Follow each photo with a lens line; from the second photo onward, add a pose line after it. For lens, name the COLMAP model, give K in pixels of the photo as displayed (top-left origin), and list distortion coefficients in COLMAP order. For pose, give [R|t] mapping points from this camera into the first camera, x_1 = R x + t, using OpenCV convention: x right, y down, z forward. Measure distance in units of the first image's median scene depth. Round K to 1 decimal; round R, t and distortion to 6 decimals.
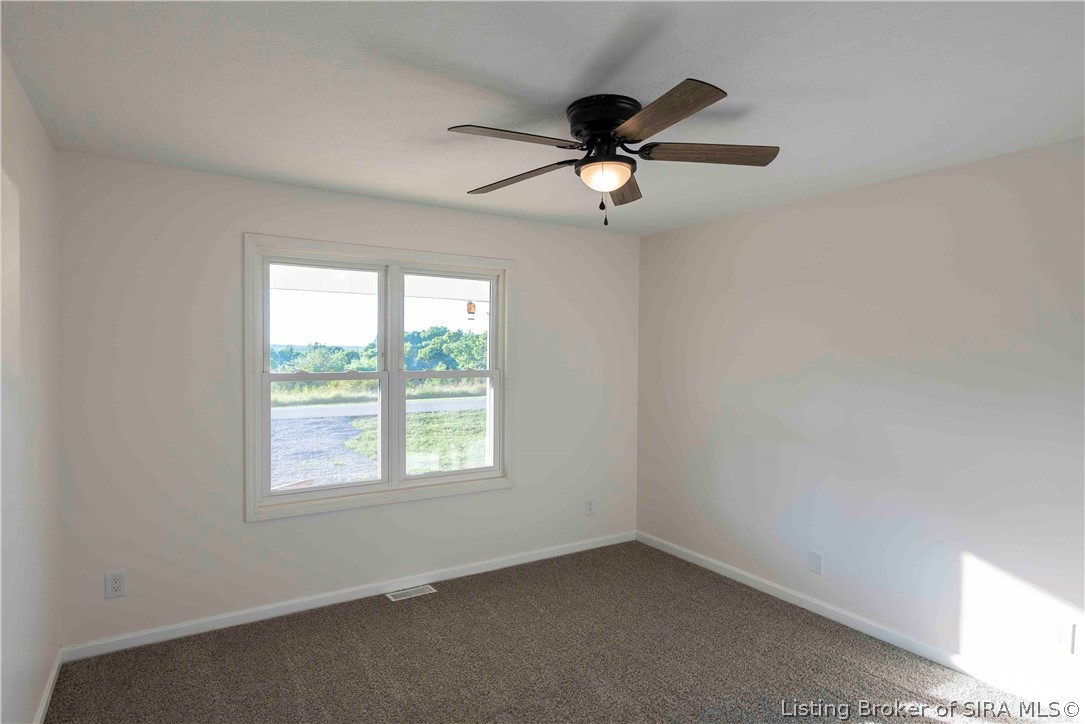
lens RADIAL K [[592.6, 0, 540.4], [0, 592.6, 357.8], [0, 0, 1]] dist [-0.003431, 0.000489]
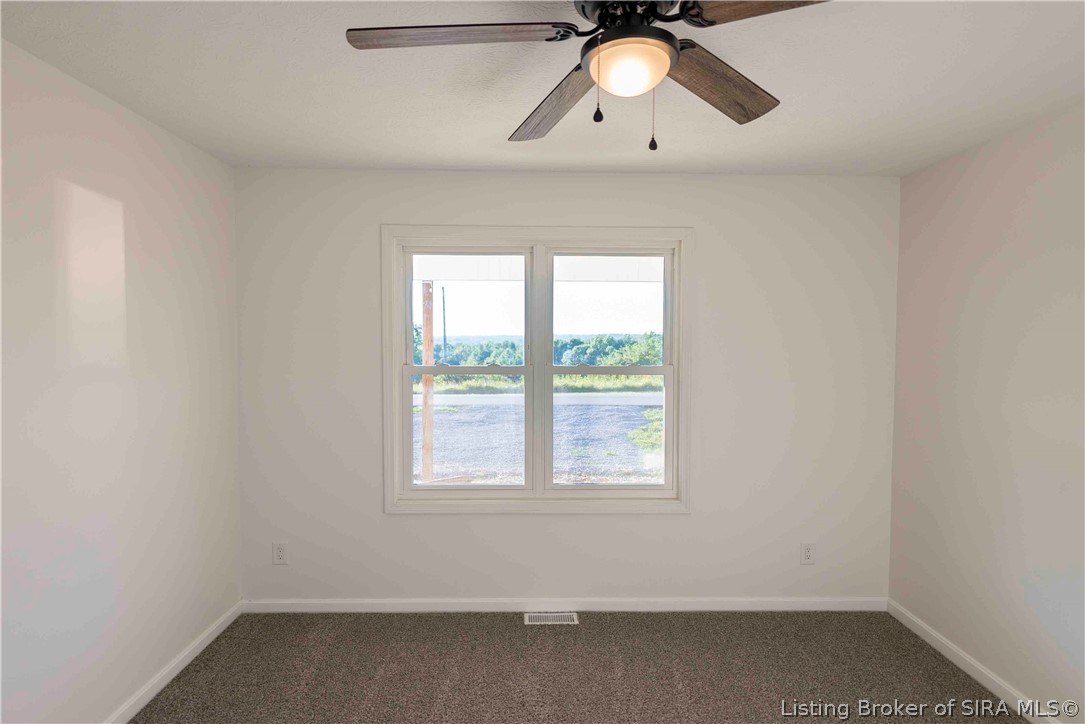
lens RADIAL K [[592.6, 0, 540.7], [0, 592.6, 359.2], [0, 0, 1]] dist [-0.003431, 0.000489]
pose [[0.854658, 0.016203, -0.518938, 0.208830], [-0.005064, 0.999726, 0.022874, -0.007381], [0.519166, -0.016921, 0.854506, 0.235735]]
